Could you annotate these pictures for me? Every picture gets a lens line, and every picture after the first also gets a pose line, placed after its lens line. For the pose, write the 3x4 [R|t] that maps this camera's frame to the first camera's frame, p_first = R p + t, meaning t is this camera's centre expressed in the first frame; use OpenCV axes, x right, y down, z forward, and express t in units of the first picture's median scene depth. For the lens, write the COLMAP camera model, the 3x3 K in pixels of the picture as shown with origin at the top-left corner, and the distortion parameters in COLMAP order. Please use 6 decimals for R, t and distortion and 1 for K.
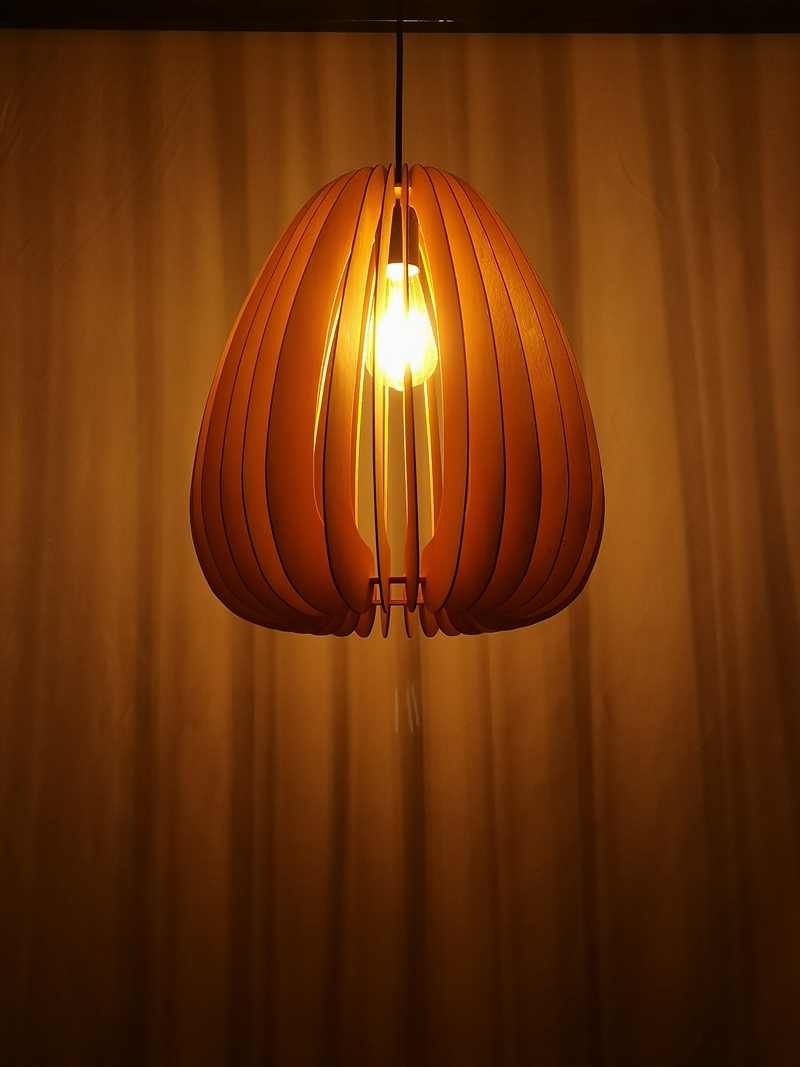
lens RADIAL K [[1354.1, 0, 400.0], [0, 1354.1, 533.5], [0, 0, 1]] dist [0.002024, 0.010992]
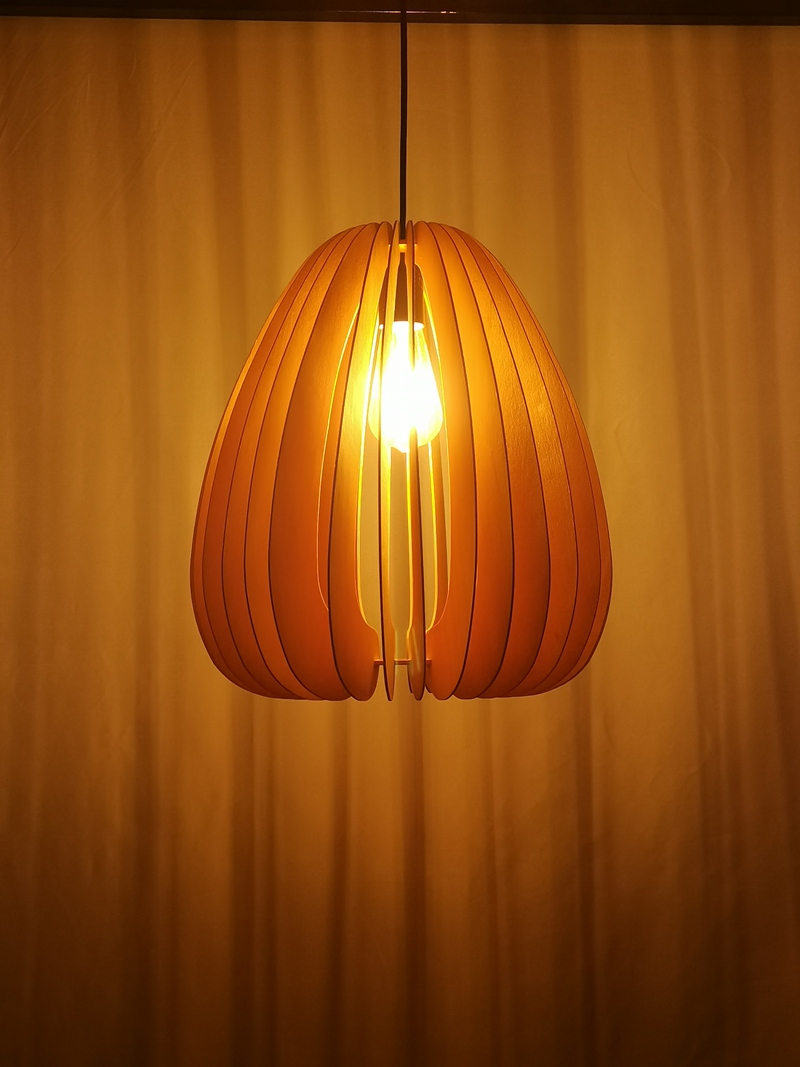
lens RADIAL K [[1354.1, 0, 400.0], [0, 1354.1, 533.5], [0, 0, 1]] dist [0.002024, 0.010992]
pose [[0.999965, 0.001541, 0.008239, -0.008564], [-0.002232, 0.996412, 0.084605, -0.101374], [-0.008079, -0.084621, 0.996380, 0.016279]]
